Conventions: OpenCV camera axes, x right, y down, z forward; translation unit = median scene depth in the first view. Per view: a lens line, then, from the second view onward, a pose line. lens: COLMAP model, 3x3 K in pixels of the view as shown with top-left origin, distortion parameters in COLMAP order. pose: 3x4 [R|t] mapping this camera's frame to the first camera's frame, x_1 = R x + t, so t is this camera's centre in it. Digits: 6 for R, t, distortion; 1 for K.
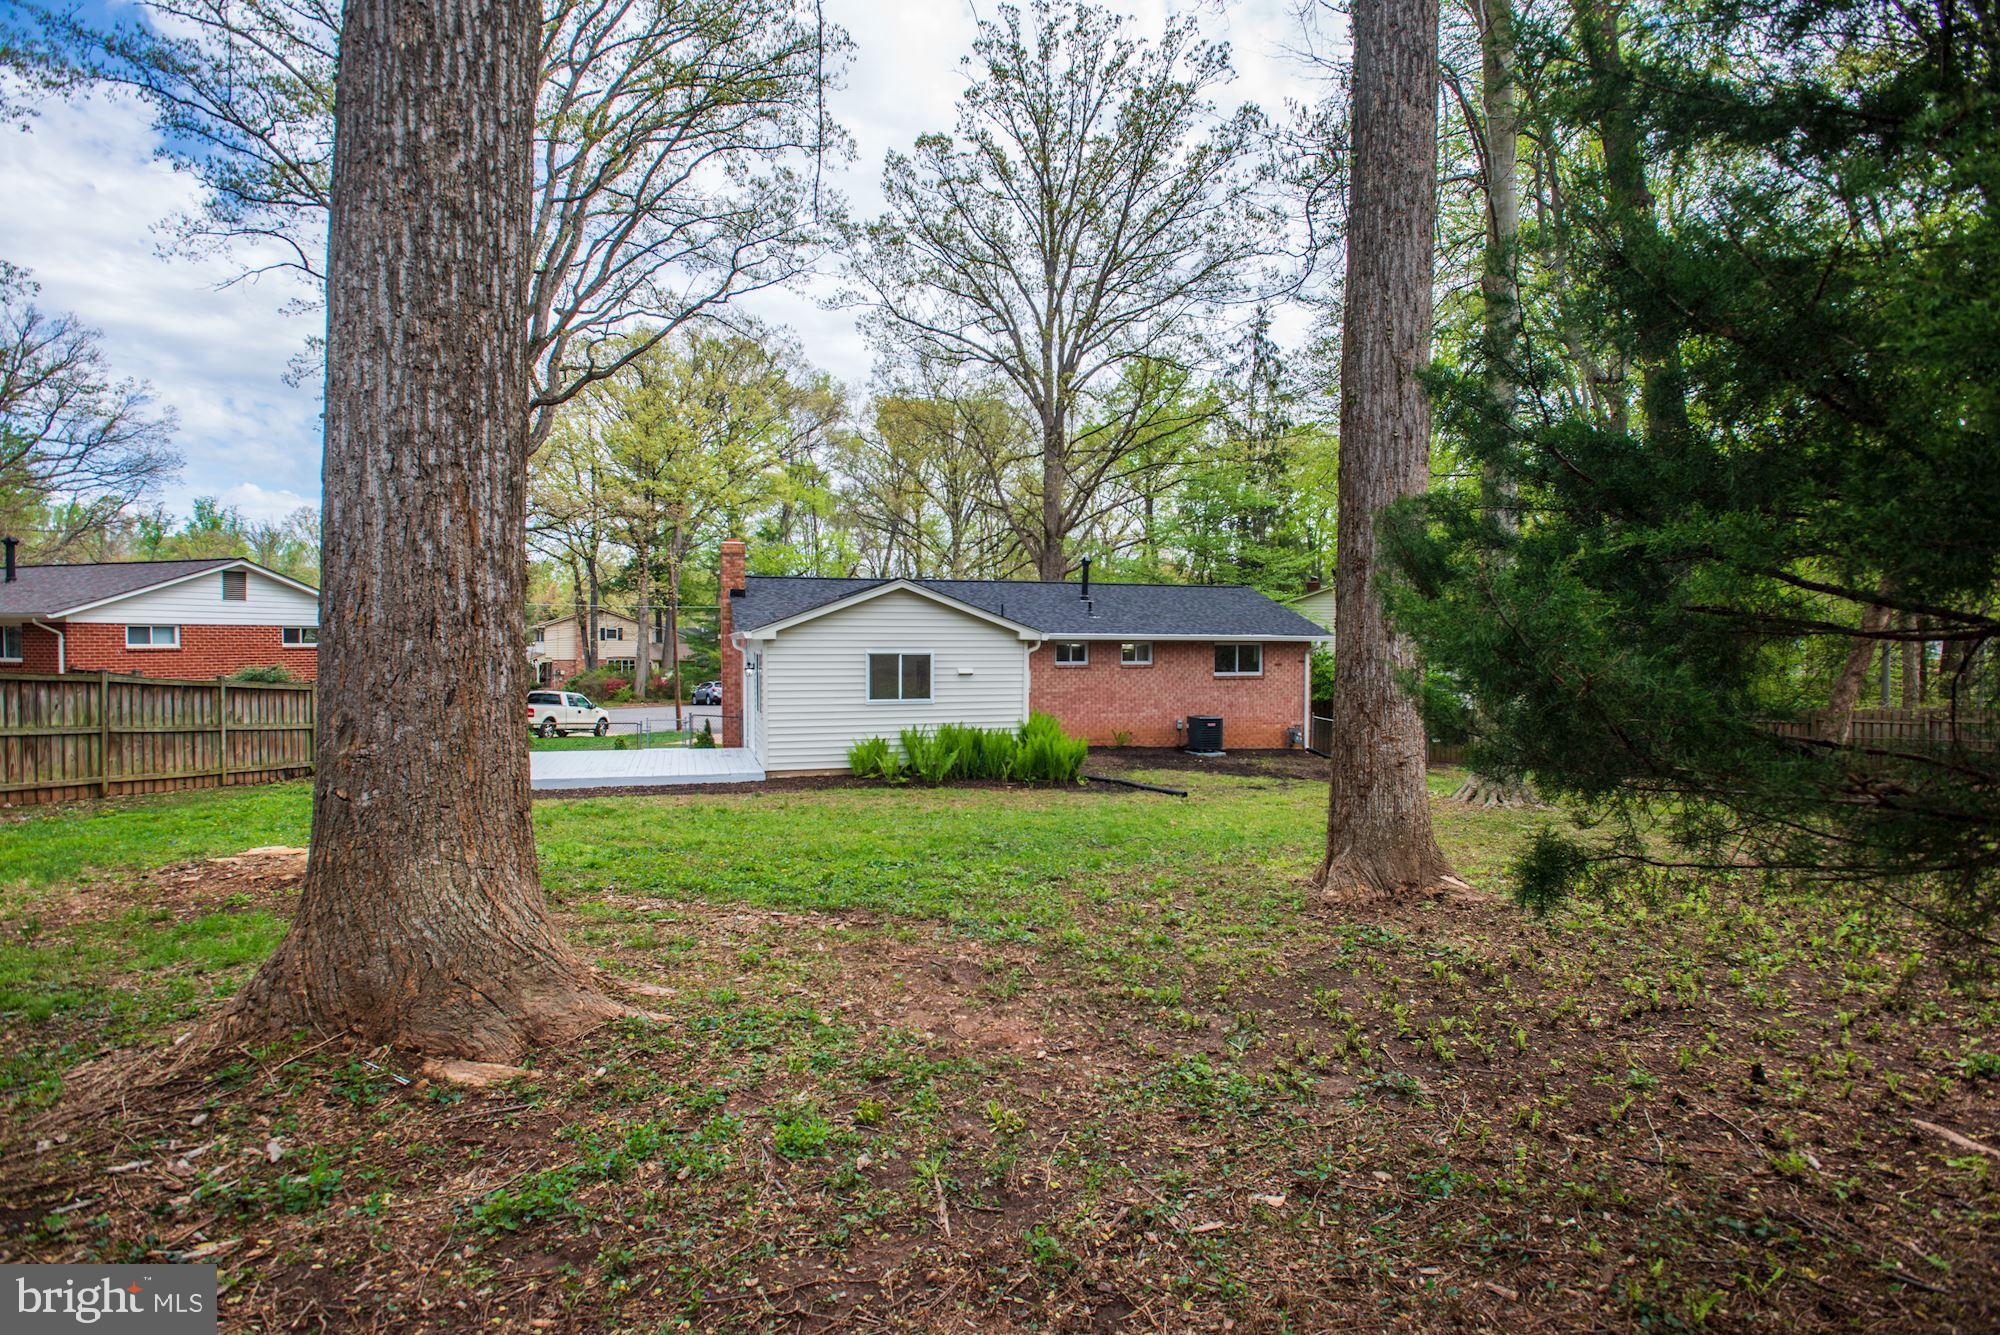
lens RADIAL K [[960.3, 0, 1006.3], [0, 960.3, 648.2], [0, 0, 1]] dist [-0.064034, 0.024005]
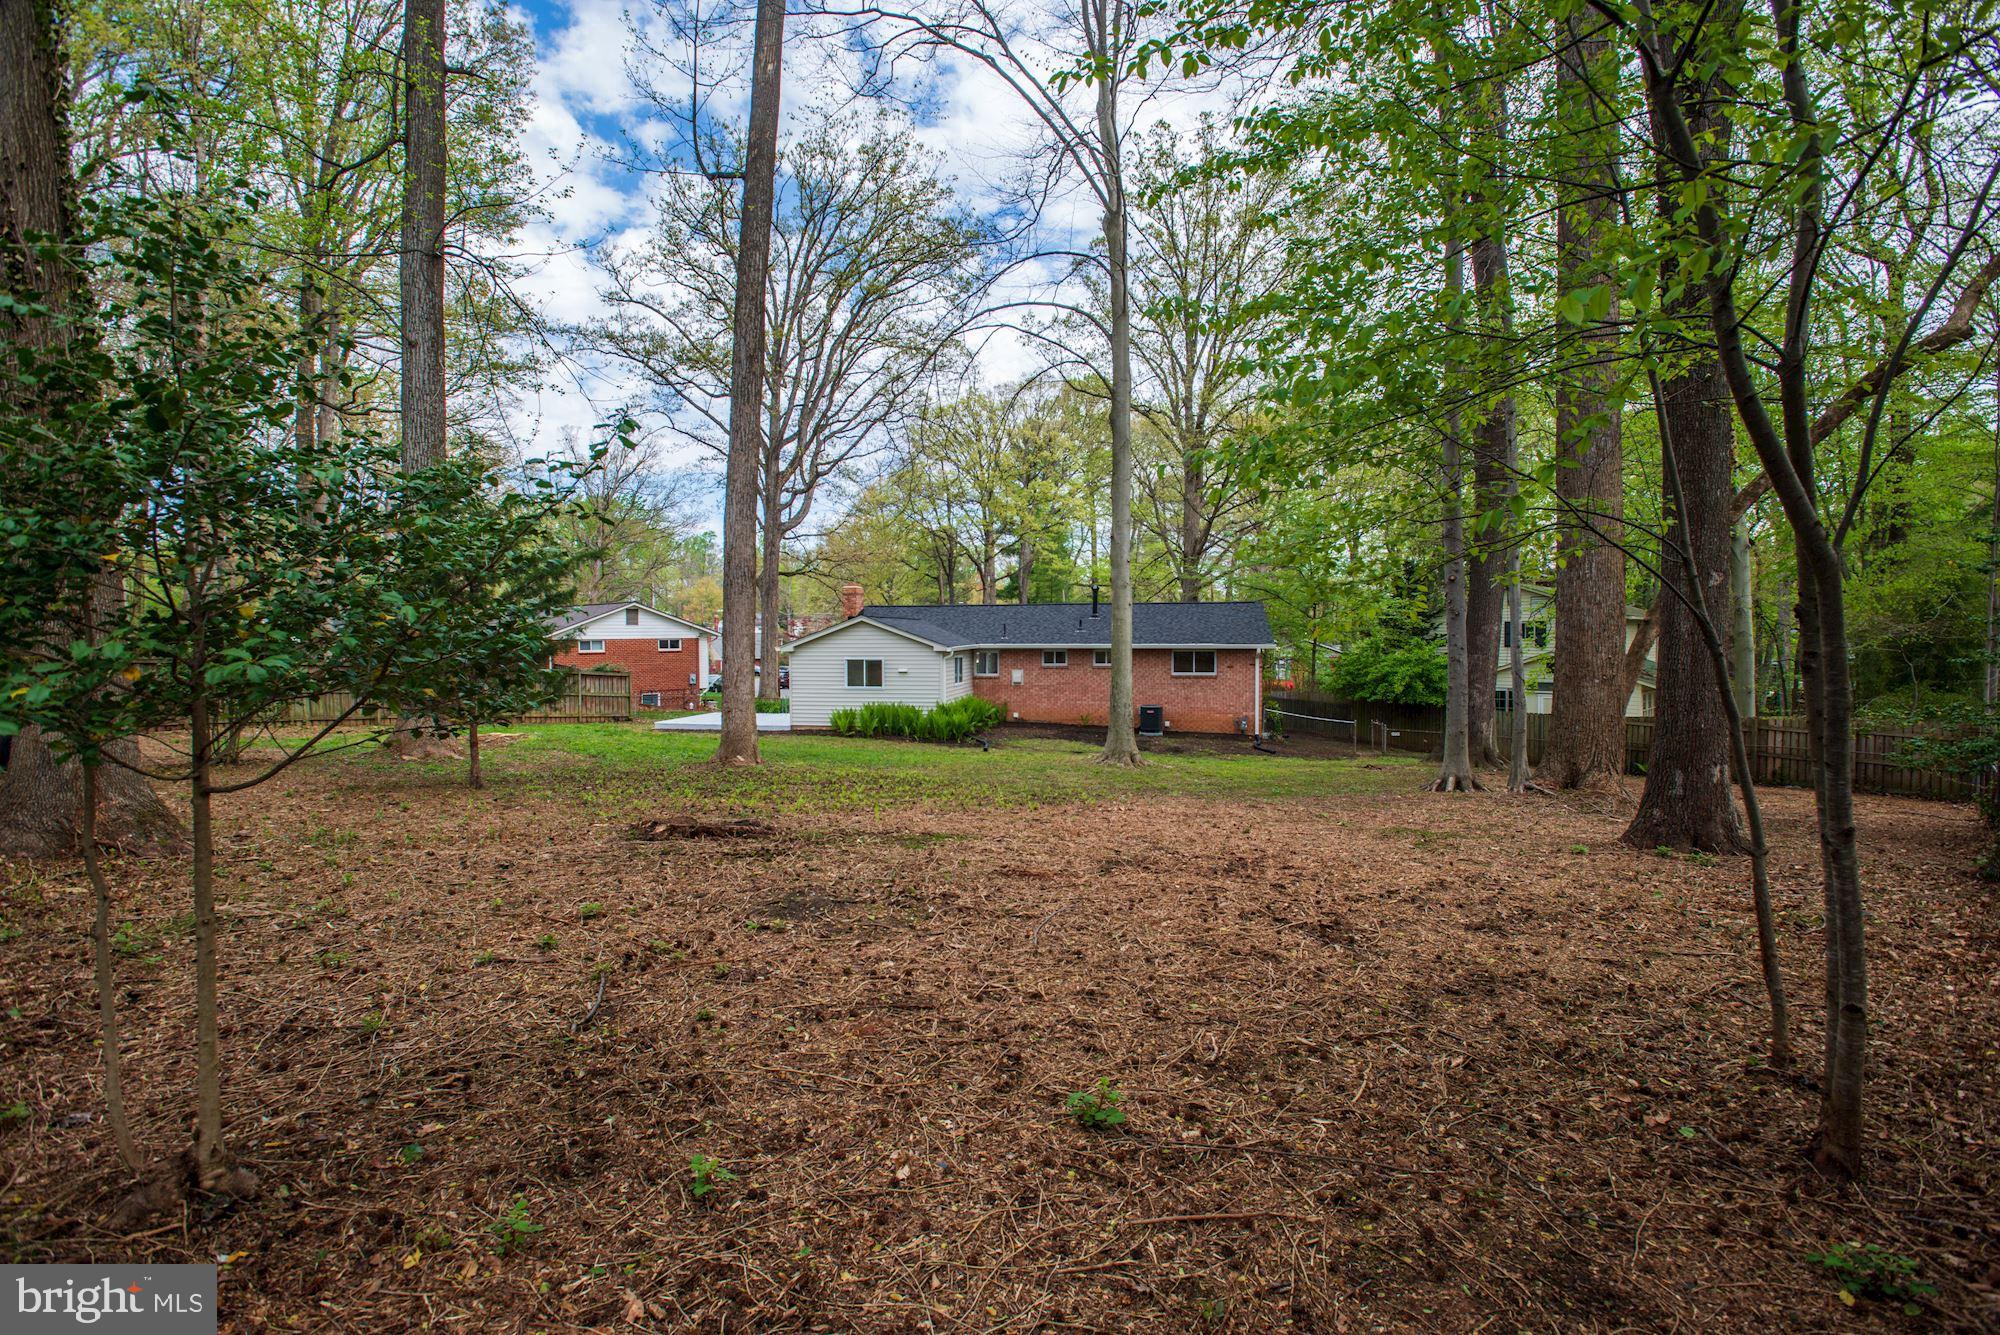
lens RADIAL K [[960.3, 0, 1006.3], [0, 960.3, 648.2], [0, 0, 1]] dist [-0.064034, 0.024005]
pose [[0.881100, 0.001401, -0.472927, 0.856474], [0.003154, 0.999956, 0.008839, -0.026912], [0.472919, -0.009279, 0.881057, -0.347450]]
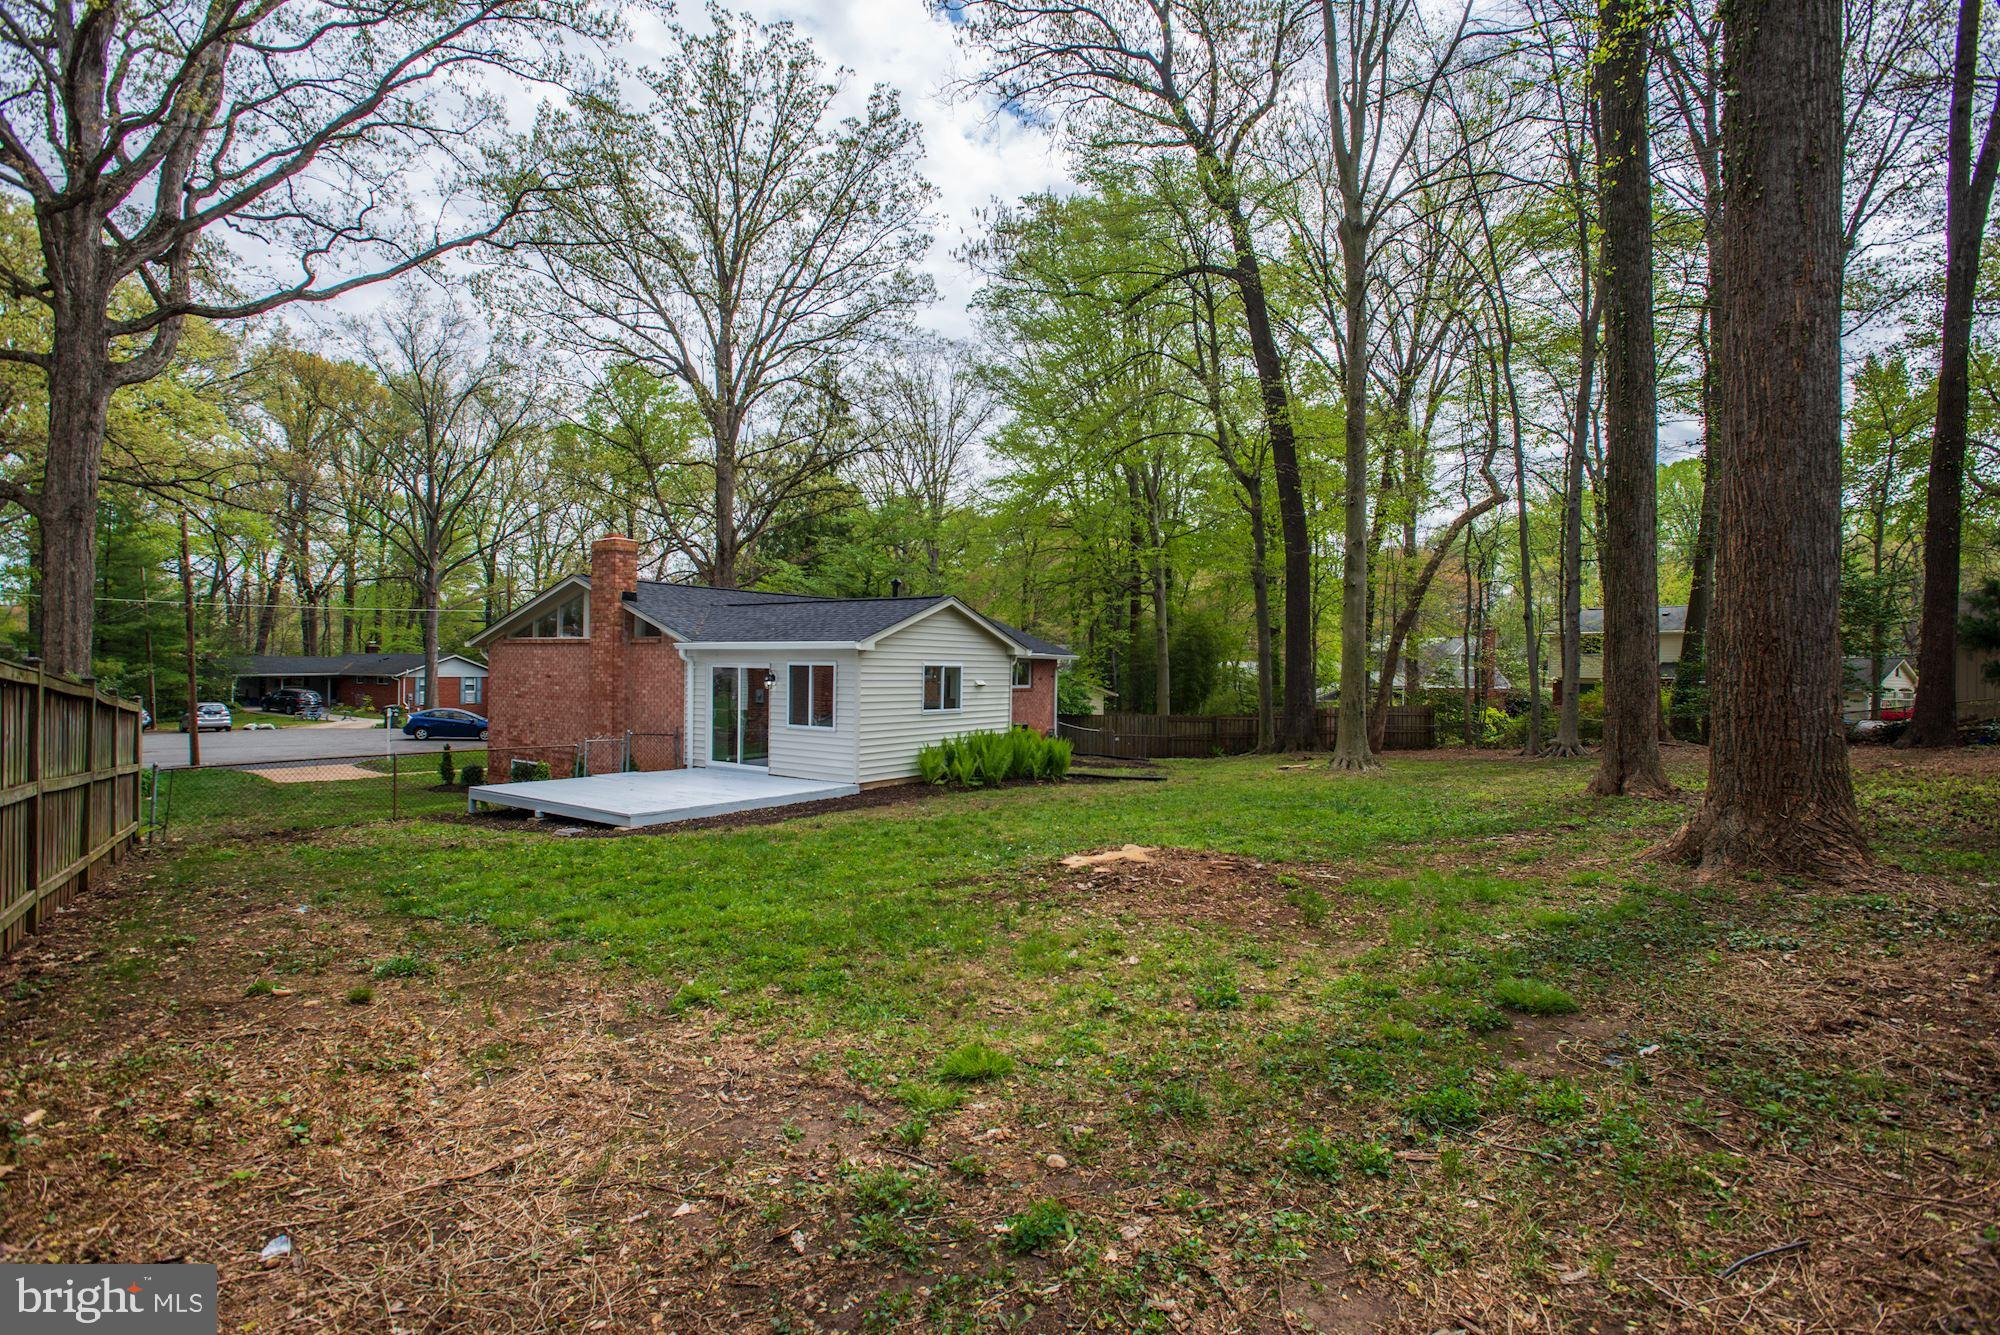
lens RADIAL K [[960.3, 0, 1006.3], [0, 960.3, 648.2], [0, 0, 1]] dist [-0.064034, 0.024005]
pose [[0.801897, 0.025924, 0.596900, -0.653456], [-0.016755, 0.999641, -0.020907, 0.005804], [-0.597228, 0.006764, 0.802043, 0.096405]]
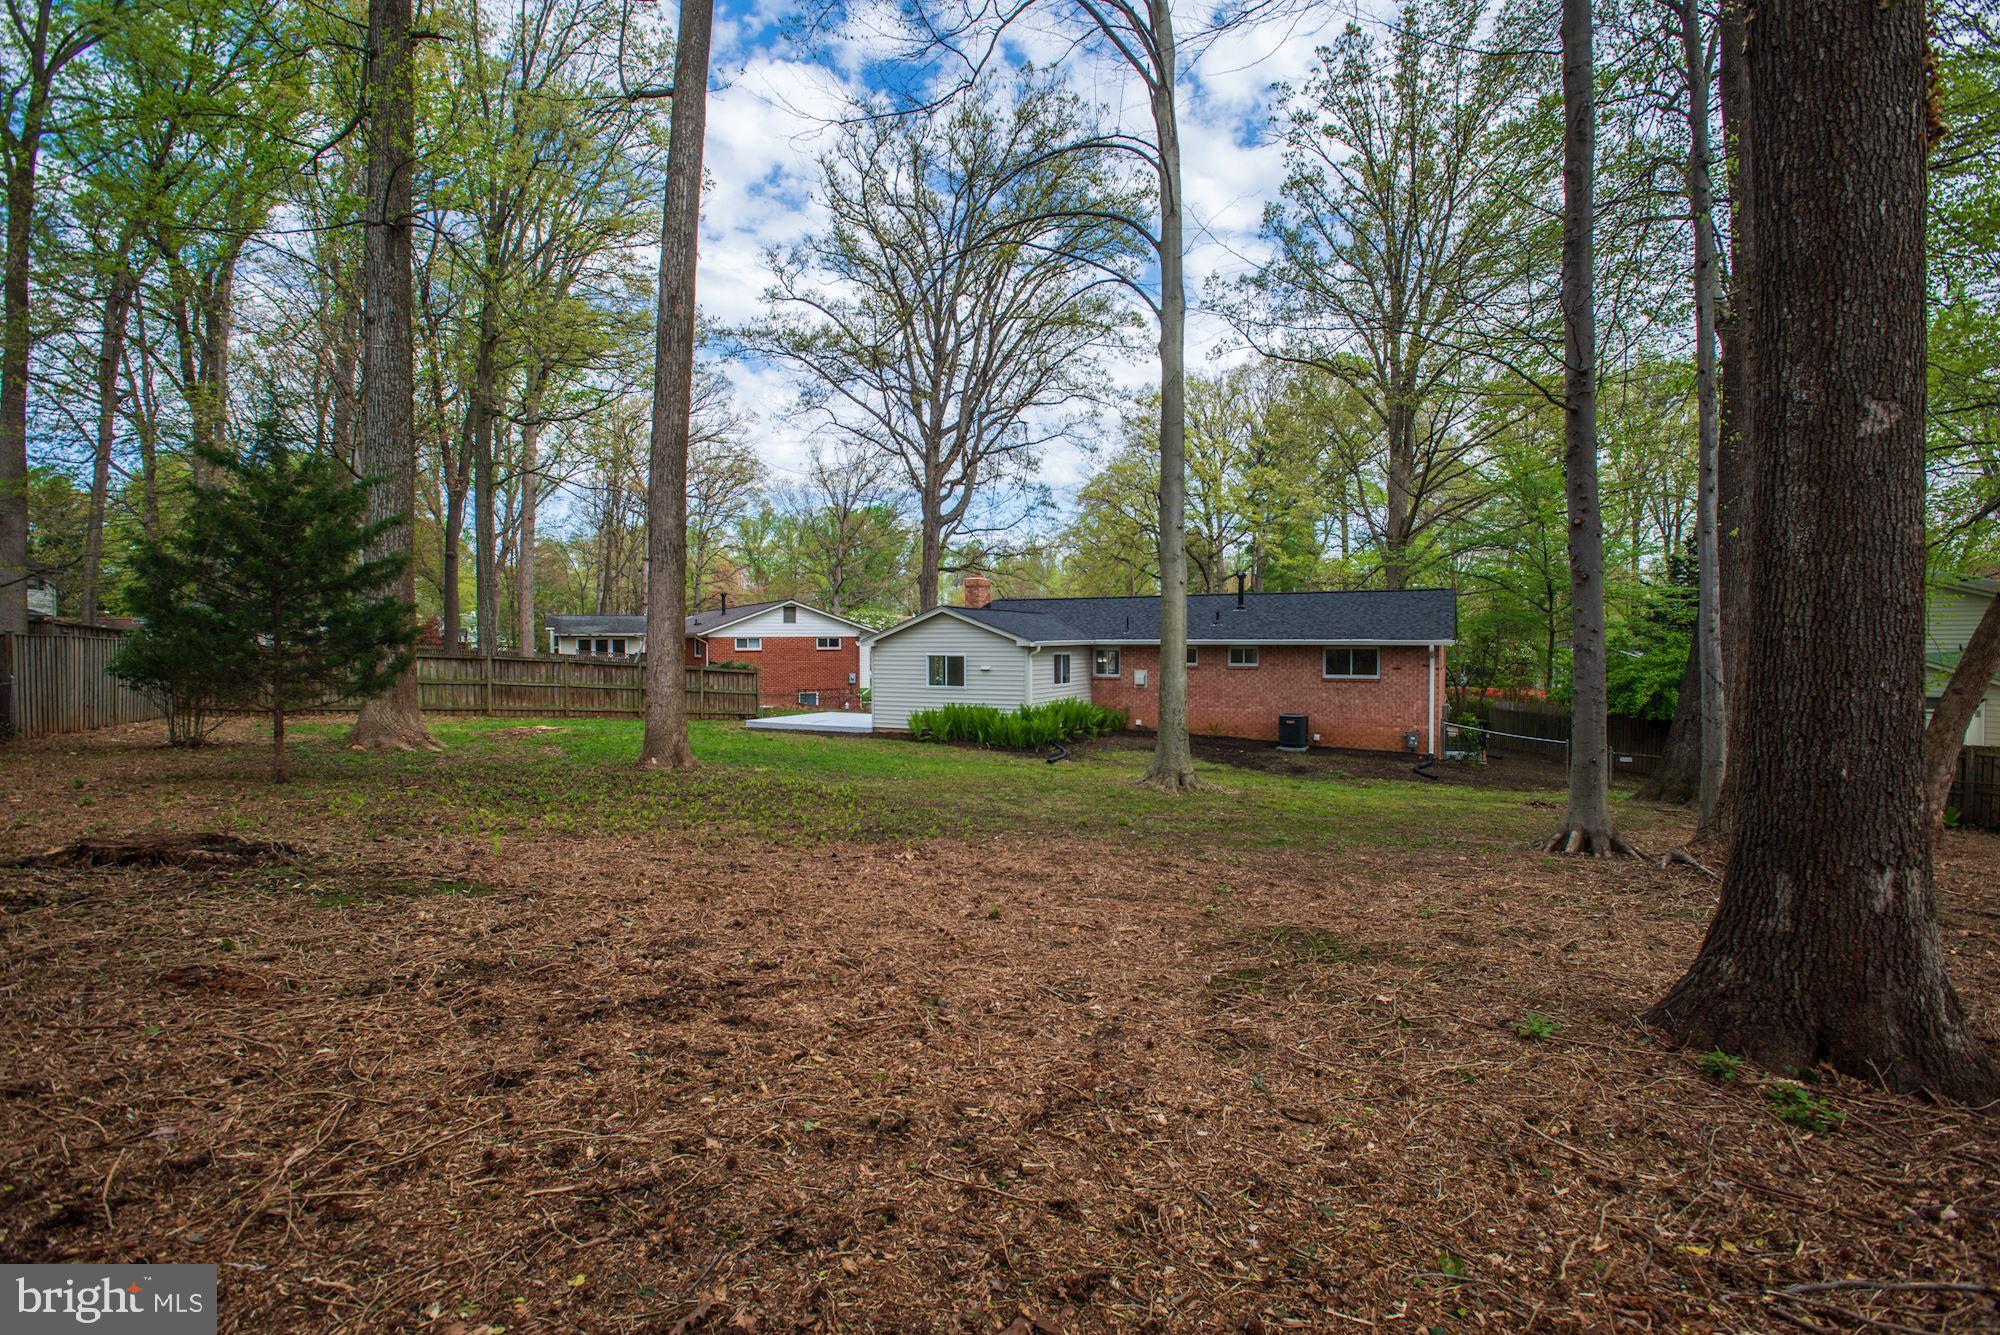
lens RADIAL K [[960.3, 0, 1006.3], [0, 960.3, 648.2], [0, 0, 1]] dist [-0.064034, 0.024005]
pose [[0.708792, 0.000795, -0.705417, 0.964209], [0.000092, 0.999999, 0.001219, -0.007464], [0.705417, -0.000929, 0.708792, -0.002831]]
